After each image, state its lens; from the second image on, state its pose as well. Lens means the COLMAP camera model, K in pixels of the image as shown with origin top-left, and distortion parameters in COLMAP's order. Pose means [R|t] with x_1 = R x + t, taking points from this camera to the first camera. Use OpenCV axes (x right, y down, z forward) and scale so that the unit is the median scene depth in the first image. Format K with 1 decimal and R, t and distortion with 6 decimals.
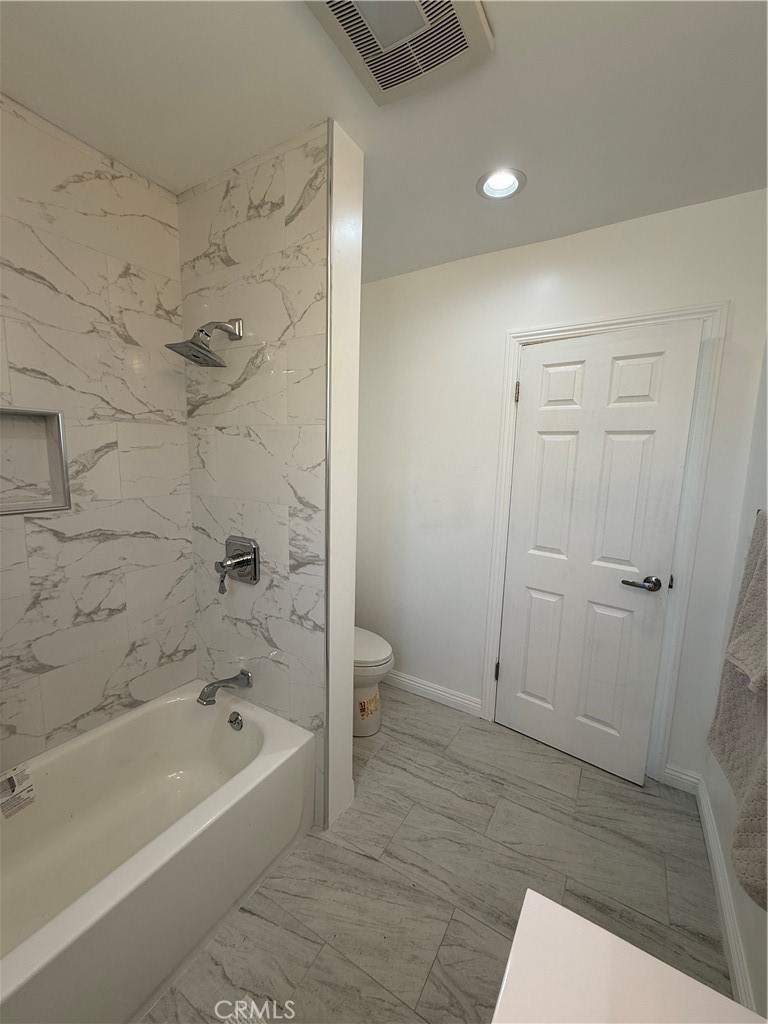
lens RADIAL K [[409.5, 0, 384.0], [0, 409.5, 512.9], [0, 0, 1]] dist [-0.001922, 0.000495]
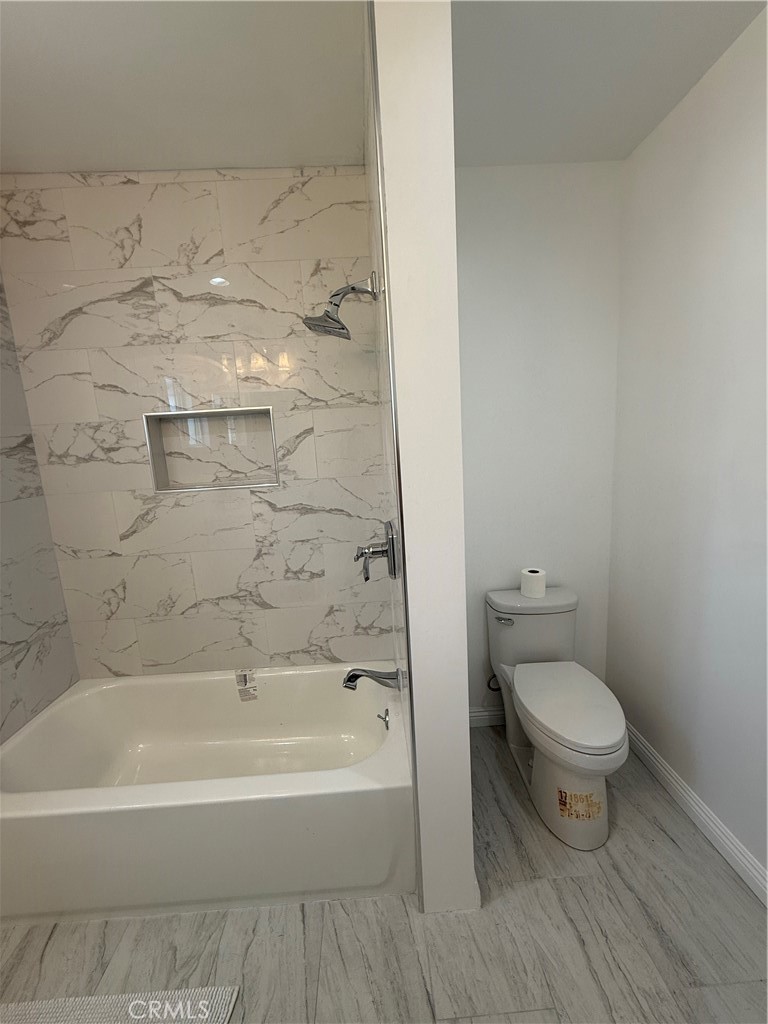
lens RADIAL K [[409.5, 0, 383.4], [0, 409.5, 511.0], [0, 0, 1]] dist [-0.001922, 0.000495]
pose [[0.554696, 0.087165, -0.827475, 0.420451], [-0.051468, 0.996188, 0.070435, -0.034566], [0.830459, 0.003519, 0.557068, 0.543356]]
